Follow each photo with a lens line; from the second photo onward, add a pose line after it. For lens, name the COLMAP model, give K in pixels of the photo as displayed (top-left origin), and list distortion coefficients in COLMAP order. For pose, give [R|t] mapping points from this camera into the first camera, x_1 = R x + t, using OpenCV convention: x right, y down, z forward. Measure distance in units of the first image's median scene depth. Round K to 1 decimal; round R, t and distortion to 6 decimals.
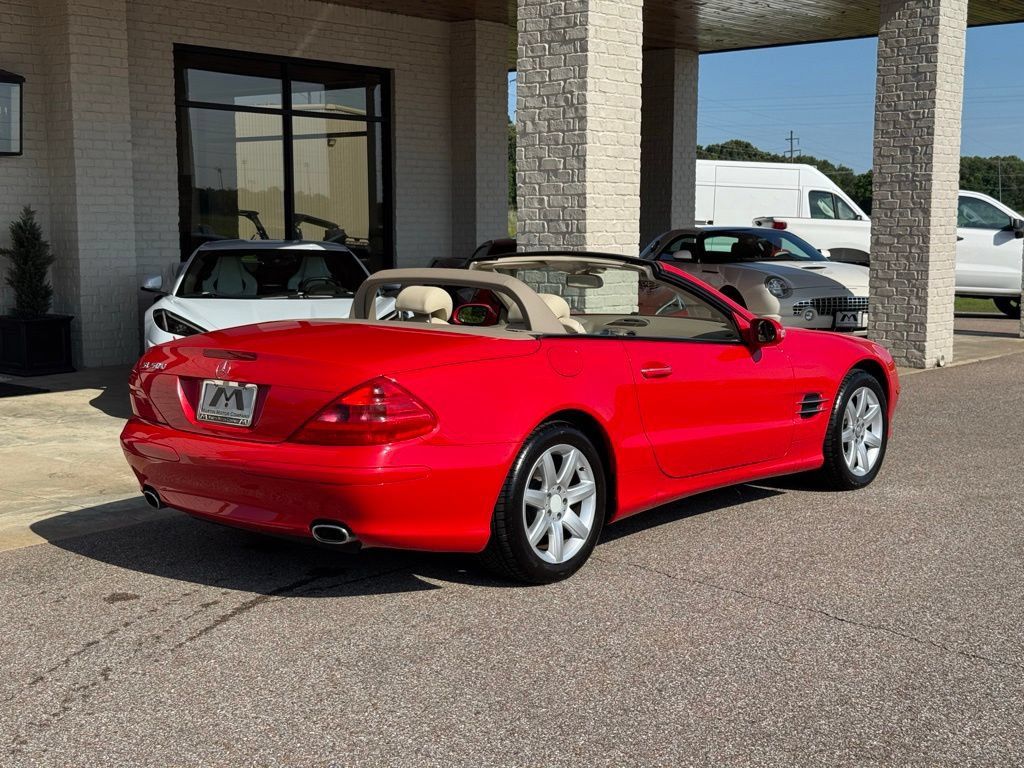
lens RADIAL K [[1427.0, 0, 514.6], [0, 1427.0, 383.4], [0, 0, 1]] dist [0.210177, -0.481752]
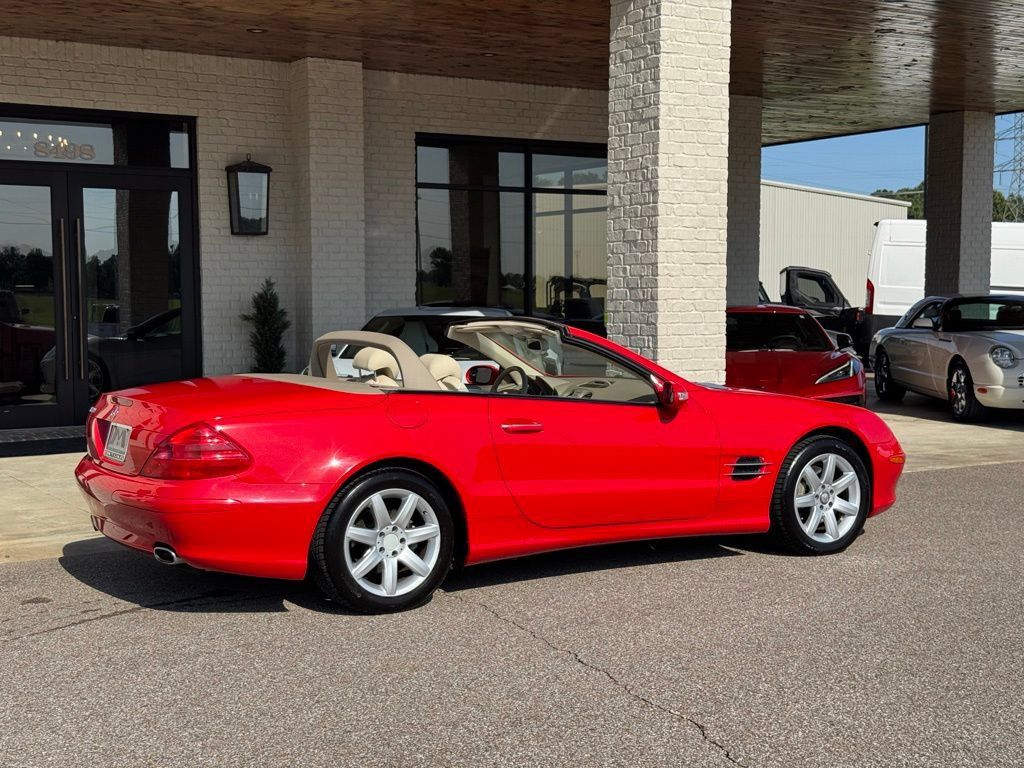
lens RADIAL K [[1427.0, 0, 514.6], [0, 1427.0, 383.4], [0, 0, 1]] dist [0.210177, -0.481752]
pose [[0.948732, 0.019386, -0.315486, 0.274716], [-0.034266, 0.998543, -0.041684, 0.002309], [0.314219, 0.050358, 0.948014, -0.017712]]
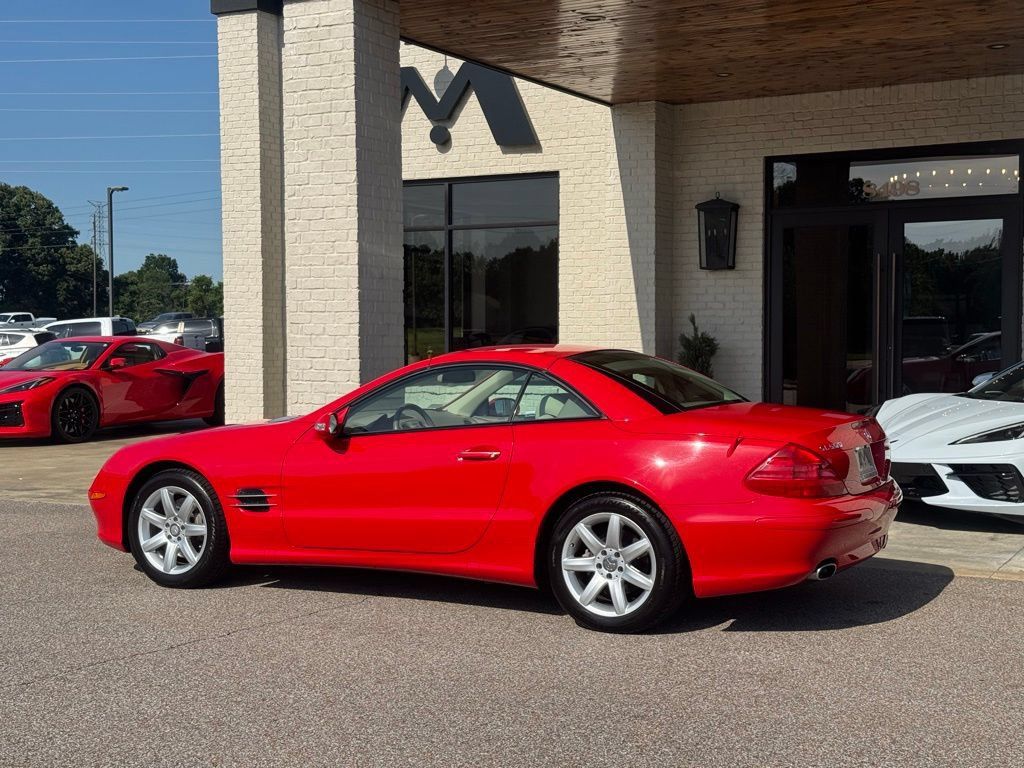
lens RADIAL K [[1427.4, 0, 510.4], [0, 1427.4, 378.9], [0, 0, 1]] dist [0.205330, -0.417352]
pose [[0.181825, 0.039739, -0.982528, 0.803186], [-0.109063, 0.993833, 0.020013, -0.062333], [0.977264, 0.103518, 0.185038, 0.541242]]
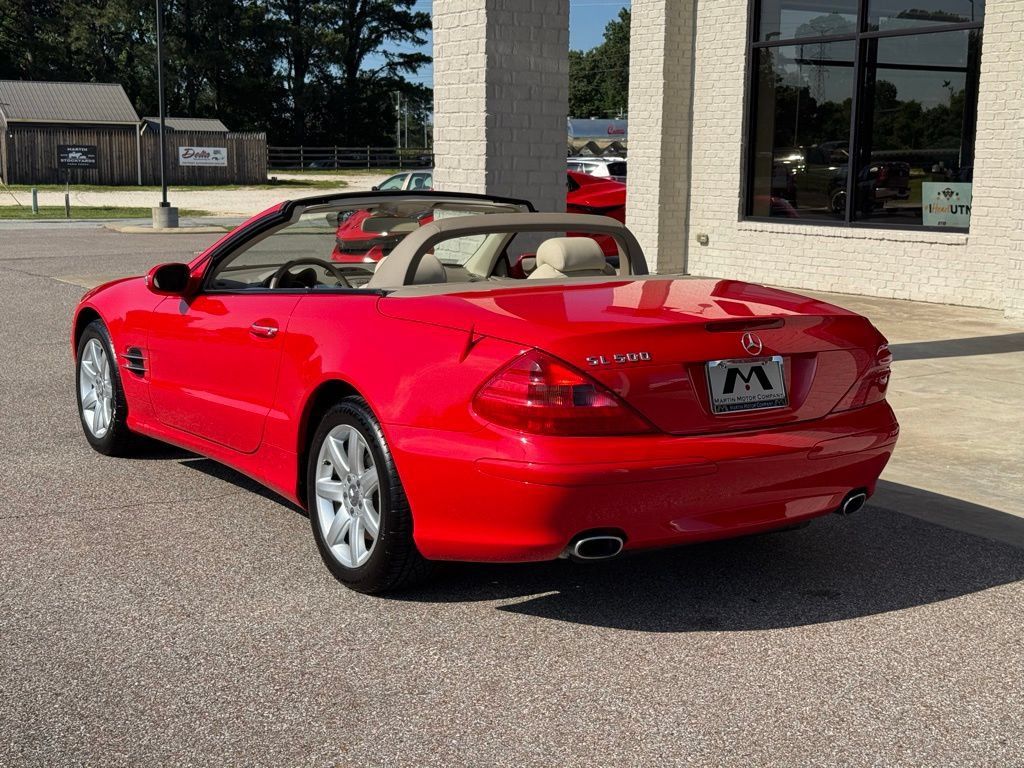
lens RADIAL K [[1427.4, 0, 510.4], [0, 1427.4, 378.9], [0, 0, 1]] dist [0.205330, -0.417352]
pose [[-0.305092, 0.148423, -0.940686, 0.588393], [-0.116925, 0.974469, 0.191675, -0.105892], [0.945118, 0.168468, -0.279948, 0.902410]]
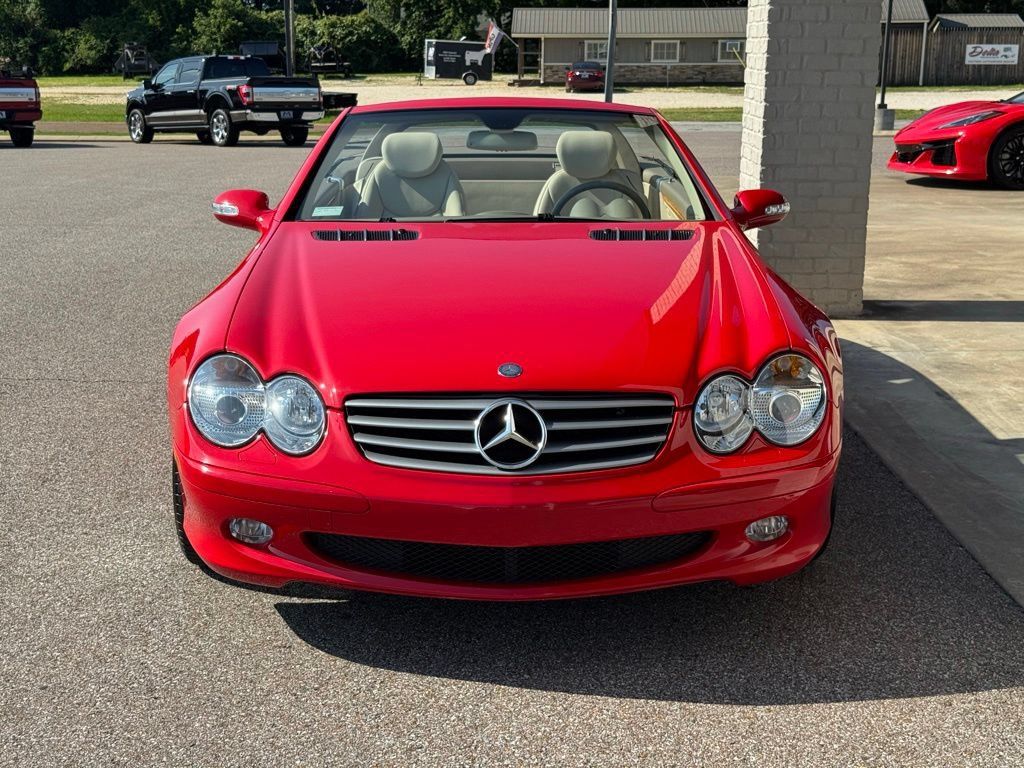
lens RADIAL K [[1427.0, 0, 514.6], [0, 1427.0, 383.4], [0, 0, 1]] dist [0.210177, -0.481752]
pose [[-0.765025, 0.147607, -0.626856, 0.383658], [-0.072850, 0.947295, 0.311969, -0.135432], [0.639867, 0.284331, -0.713951, 1.150069]]
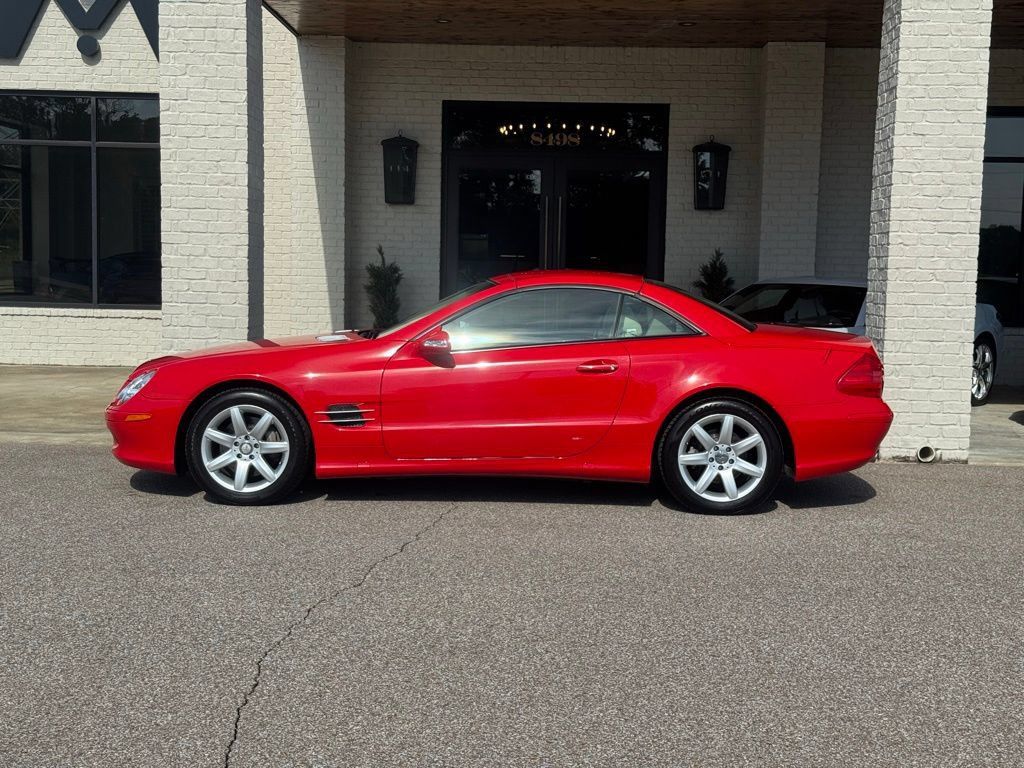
lens RADIAL K [[1421.6, 0, 512.0], [0, 1421.6, 384.0], [0, 0, 1]] dist [0.179444, -0.306581]
pose [[0.613548, 0.080968, -0.785495, 0.699379], [-0.111043, 0.993692, 0.015693, -0.007217], [0.781811, 0.077596, 0.618669, 0.135851]]
